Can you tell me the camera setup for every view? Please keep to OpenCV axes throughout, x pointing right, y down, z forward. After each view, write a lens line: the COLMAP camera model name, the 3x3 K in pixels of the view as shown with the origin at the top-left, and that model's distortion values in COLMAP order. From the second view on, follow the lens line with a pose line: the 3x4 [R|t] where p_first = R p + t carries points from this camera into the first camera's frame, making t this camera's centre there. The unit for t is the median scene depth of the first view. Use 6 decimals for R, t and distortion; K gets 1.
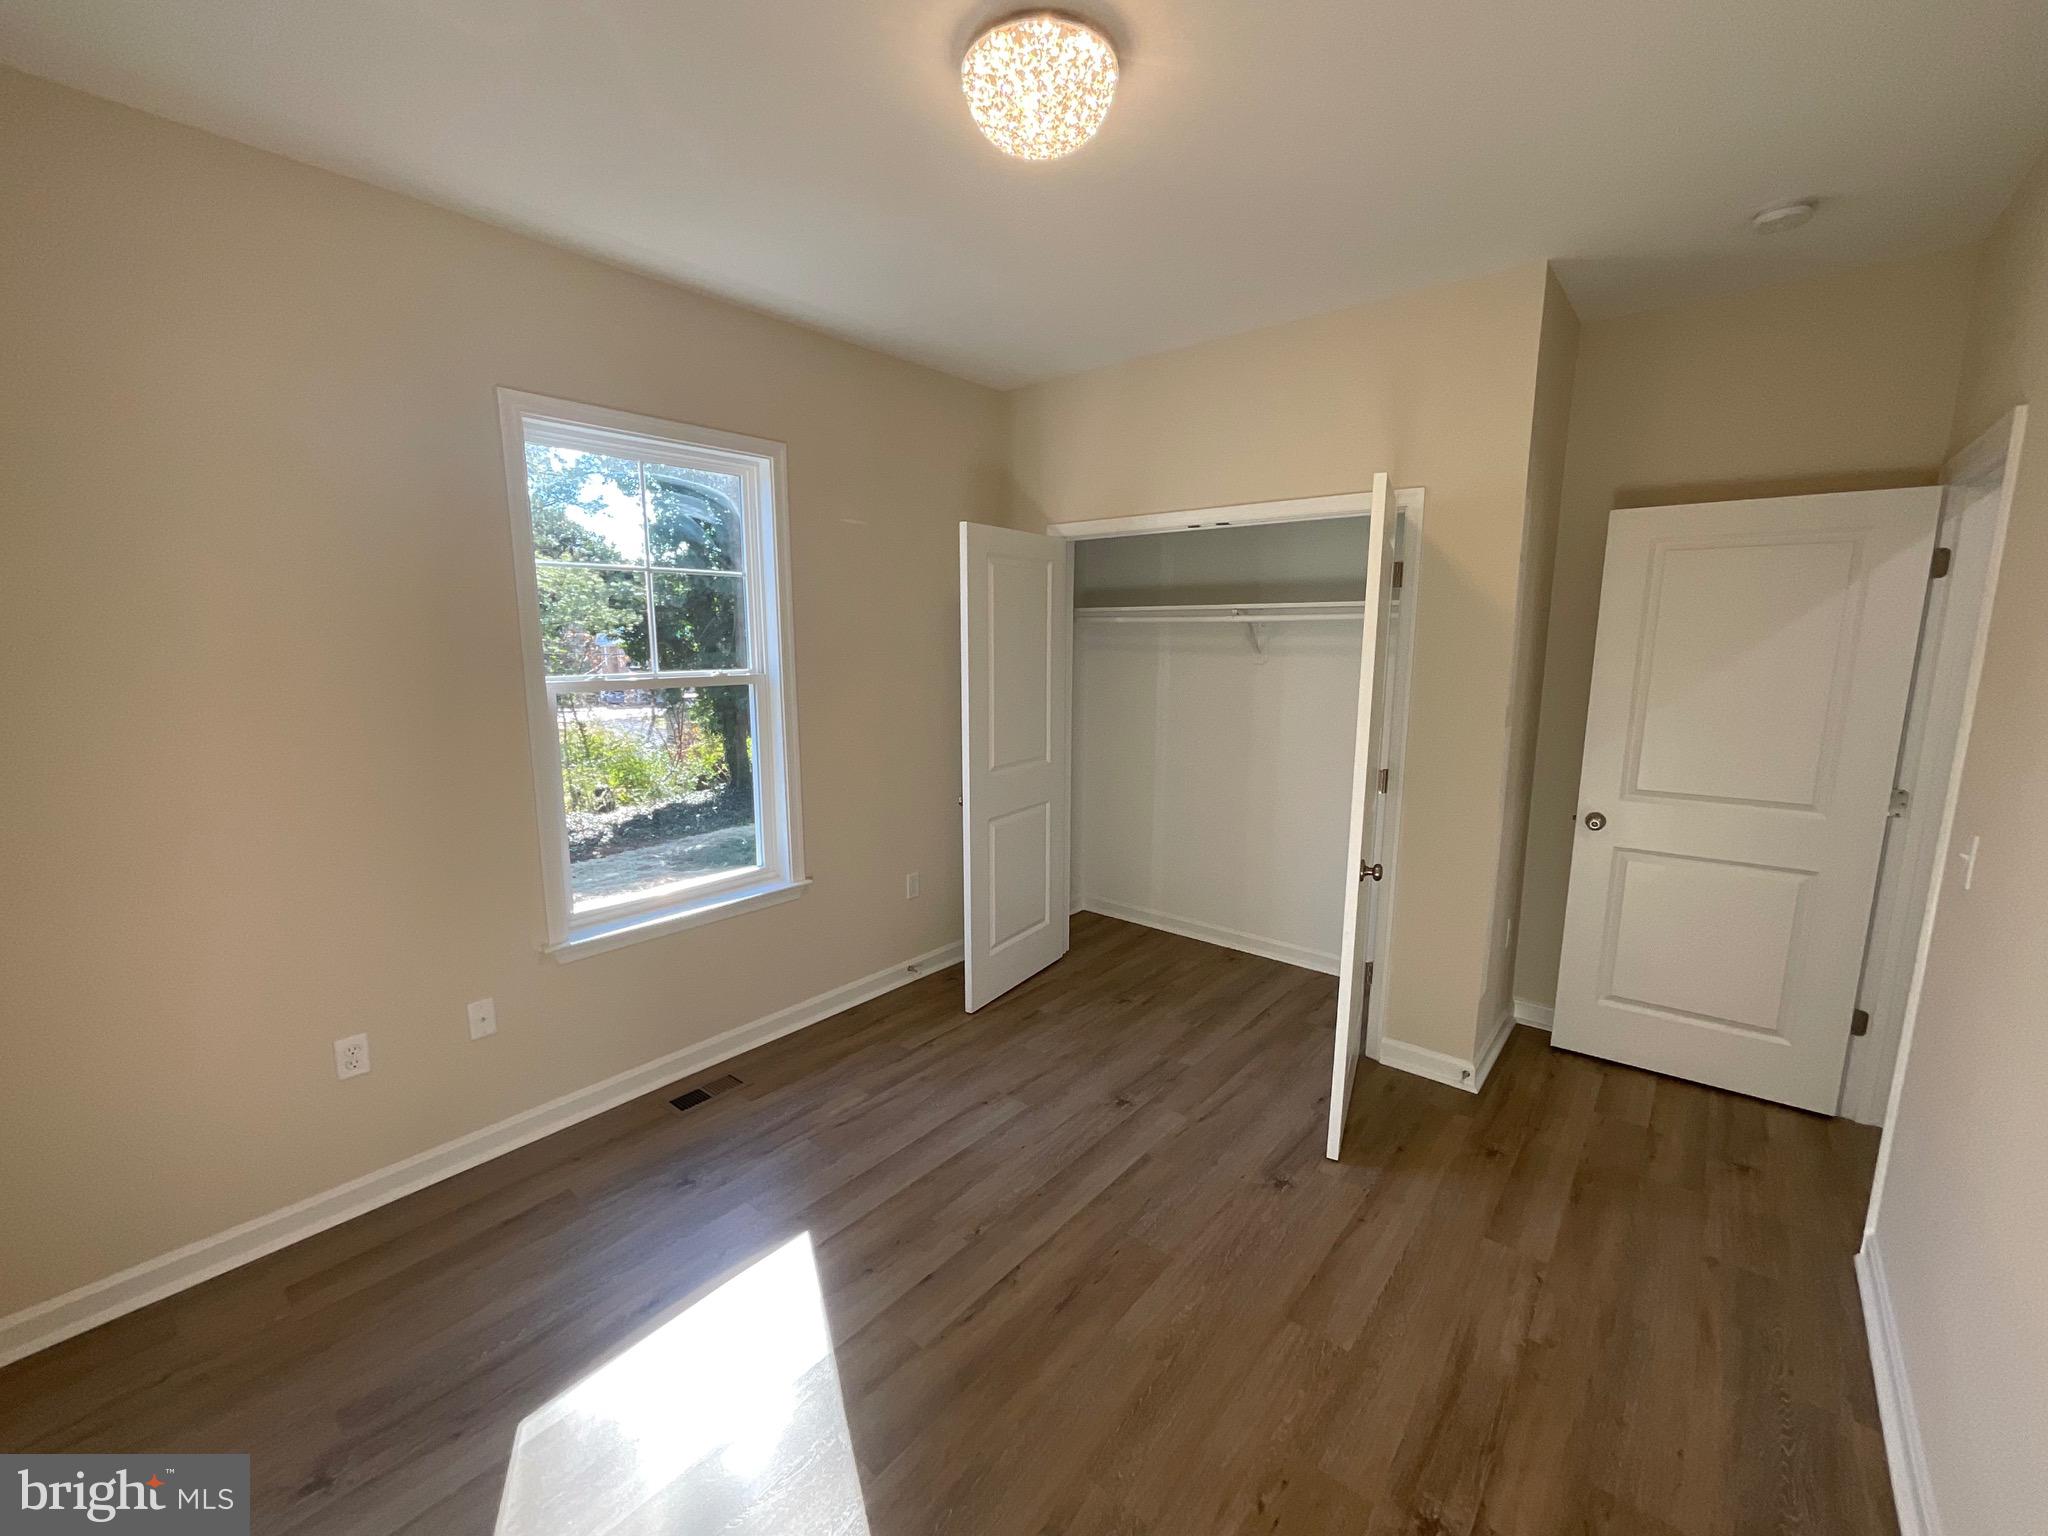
lens RADIAL K [[827.8, 0, 1011.3], [0, 827.8, 762.1], [0, 0, 1]] dist [-0.002445, -0.001779]
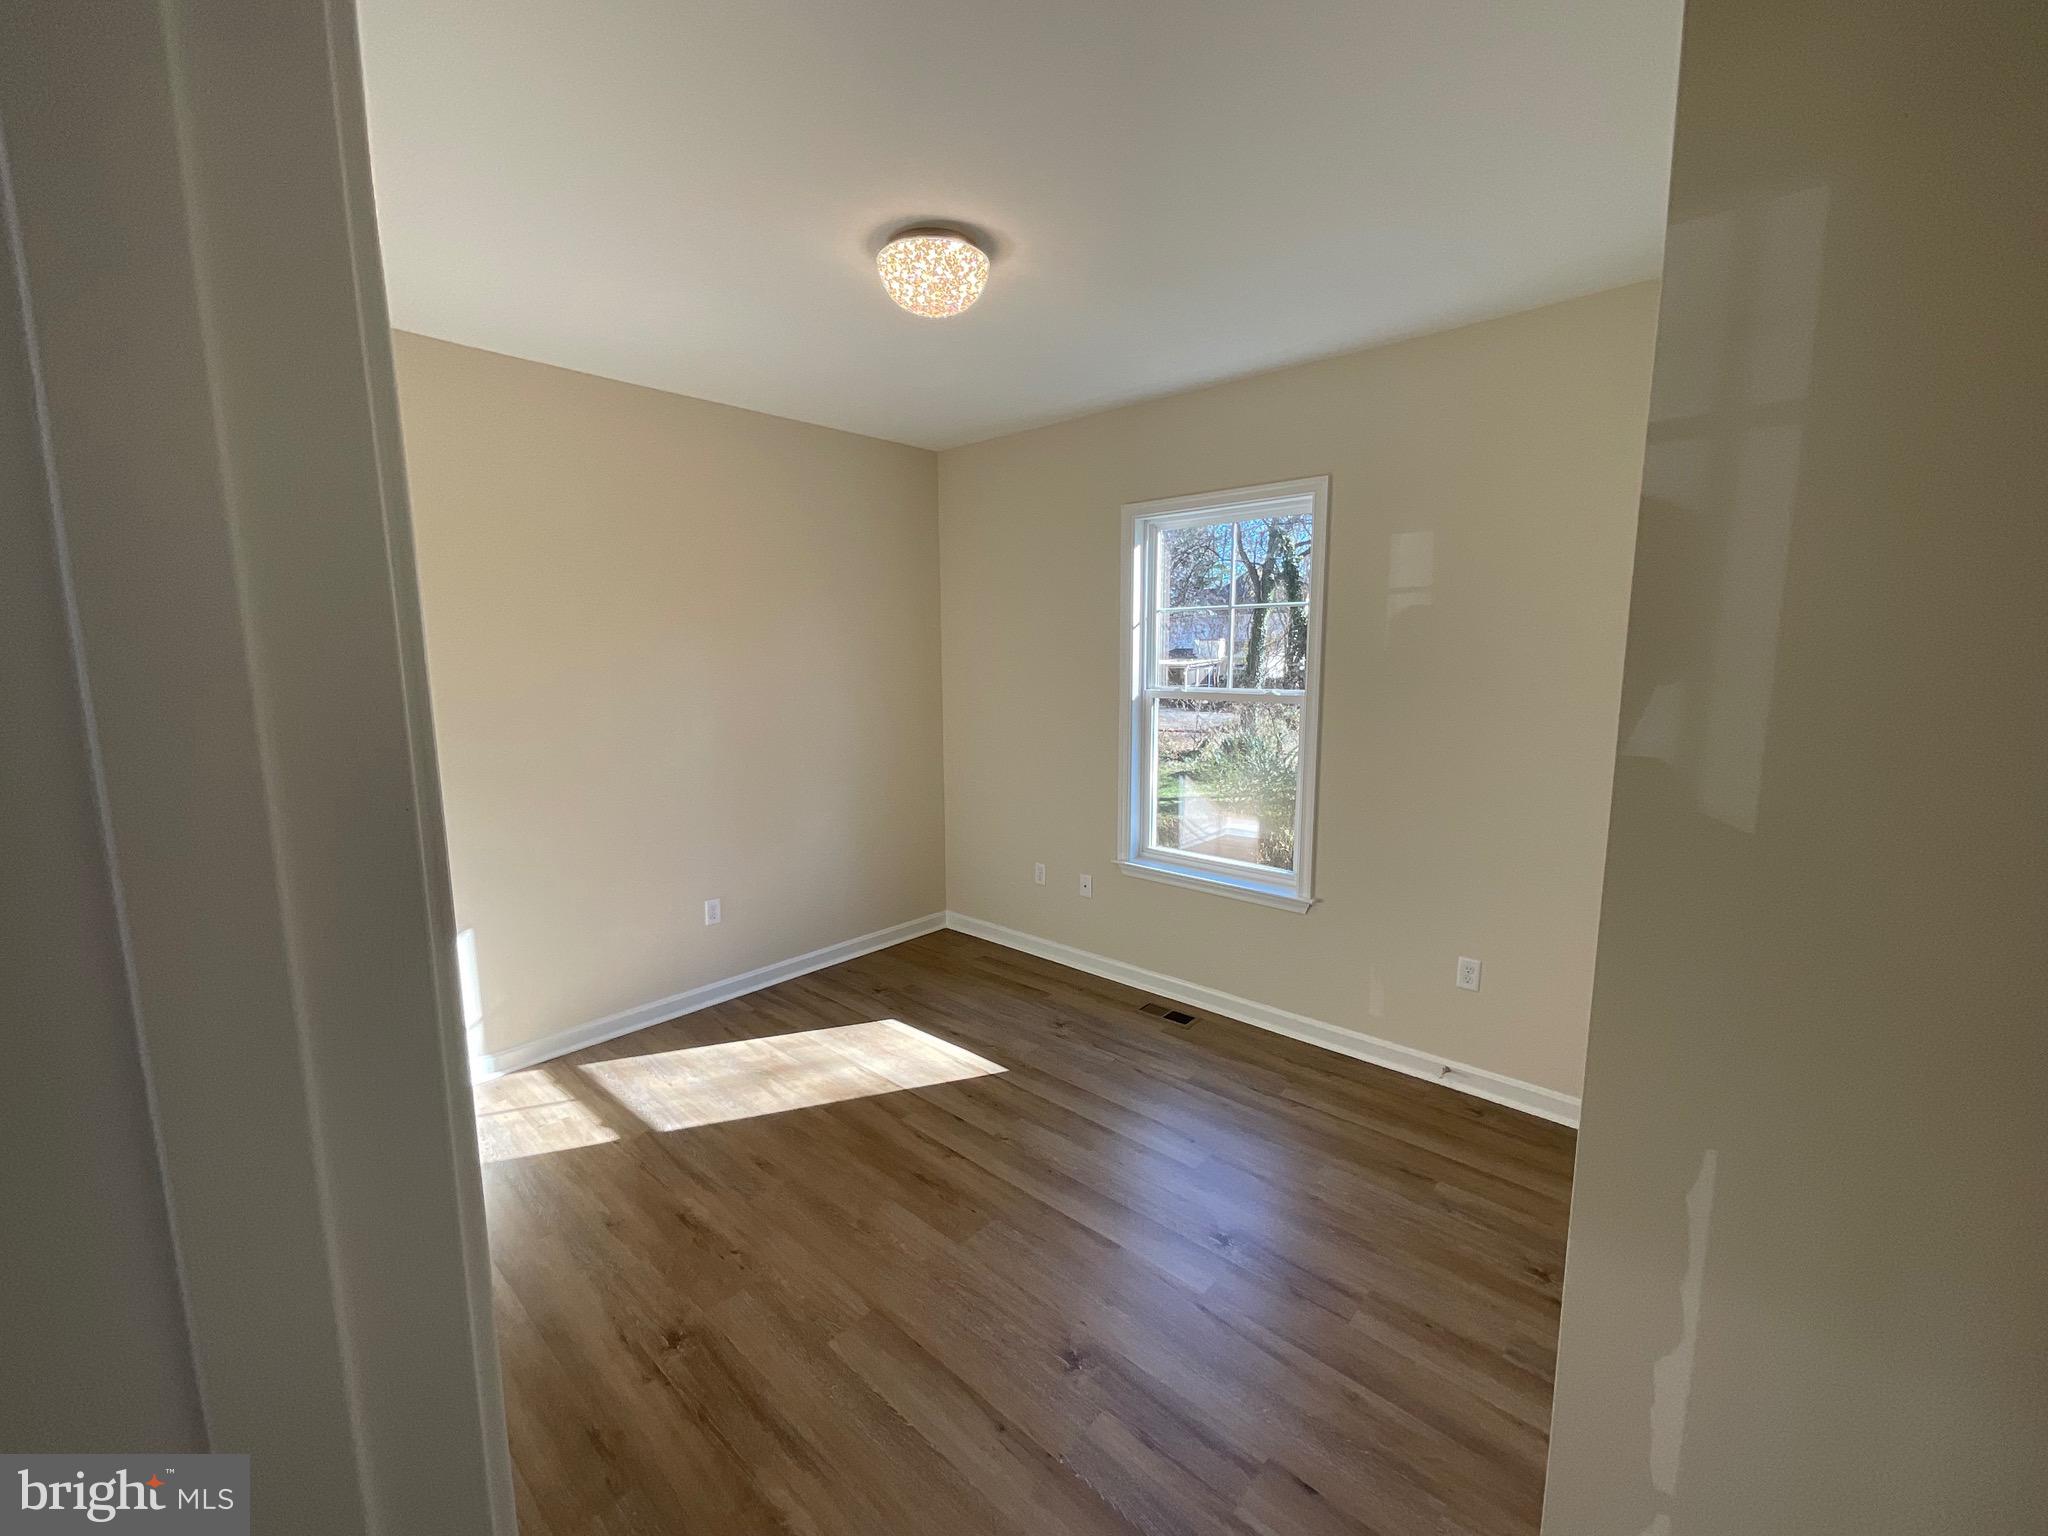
lens RADIAL K [[827.8, 0, 1016.1], [0, 827.8, 765.3], [0, 0, 1]] dist [-0.002445, -0.001779]
pose [[-0.032716, 0.135253, -0.990271, 1.258064], [-0.140935, 0.980277, 0.138544, -0.181086], [0.989478, 0.144097, -0.013009, 1.068411]]
